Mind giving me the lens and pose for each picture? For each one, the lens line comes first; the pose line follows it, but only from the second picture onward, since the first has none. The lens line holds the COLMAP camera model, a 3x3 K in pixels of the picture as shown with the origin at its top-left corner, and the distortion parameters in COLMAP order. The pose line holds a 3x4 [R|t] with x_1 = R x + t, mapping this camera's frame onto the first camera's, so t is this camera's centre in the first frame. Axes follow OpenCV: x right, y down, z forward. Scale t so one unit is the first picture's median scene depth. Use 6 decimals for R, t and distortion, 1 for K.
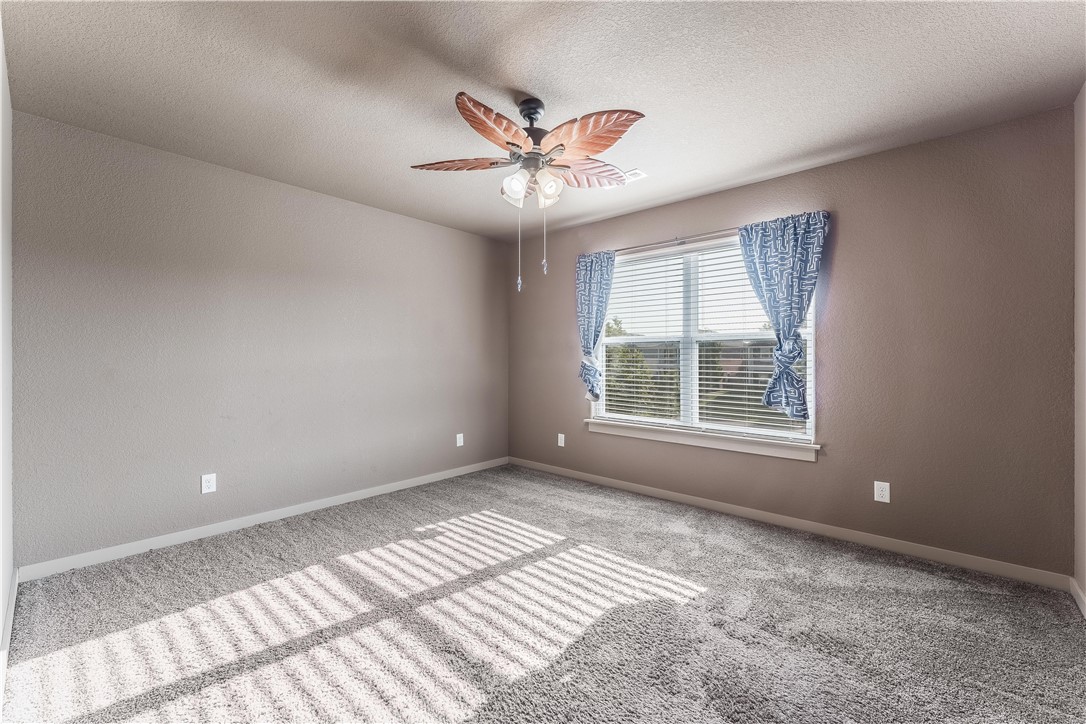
lens RADIAL K [[442.9, 0, 543.0], [0, 442.9, 362.0], [0, 0, 1]] dist [0.001121, 0.000214]
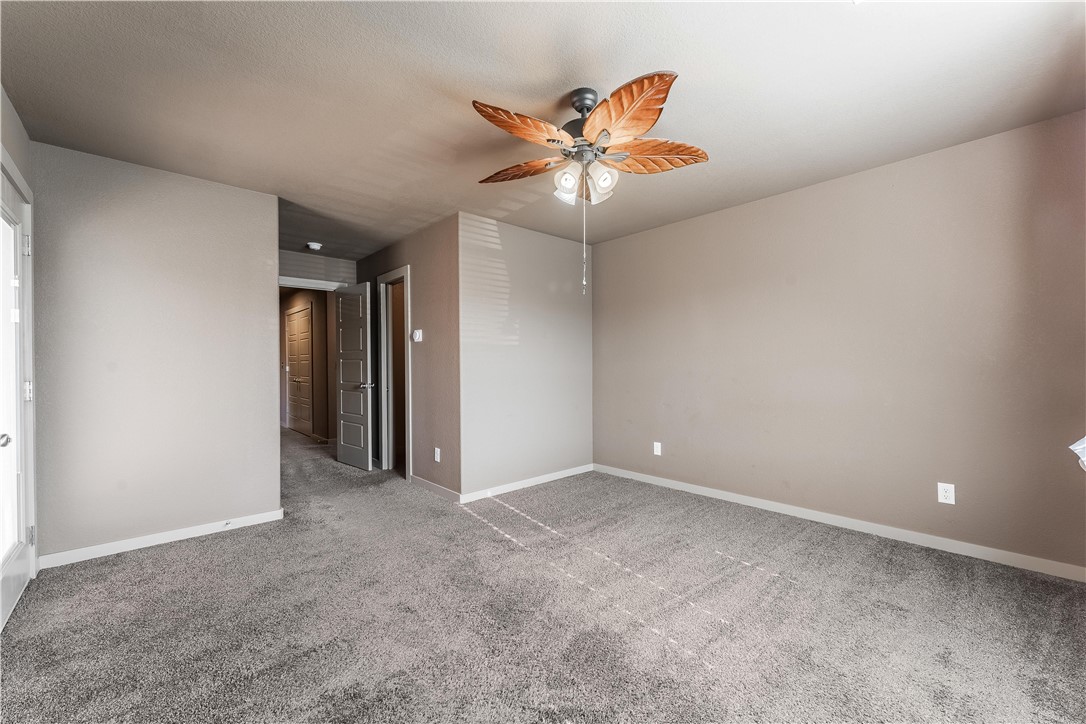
lens RADIAL K [[442.9, 0, 543.0], [0, 442.9, 362.0], [0, 0, 1]] dist [0.001121, 0.000214]
pose [[-0.101121, 0.001469, -0.994873, 0.575429], [0.006163, 0.999981, 0.000850, -0.009775], [0.994855, -0.006045, -0.101128, 0.619433]]
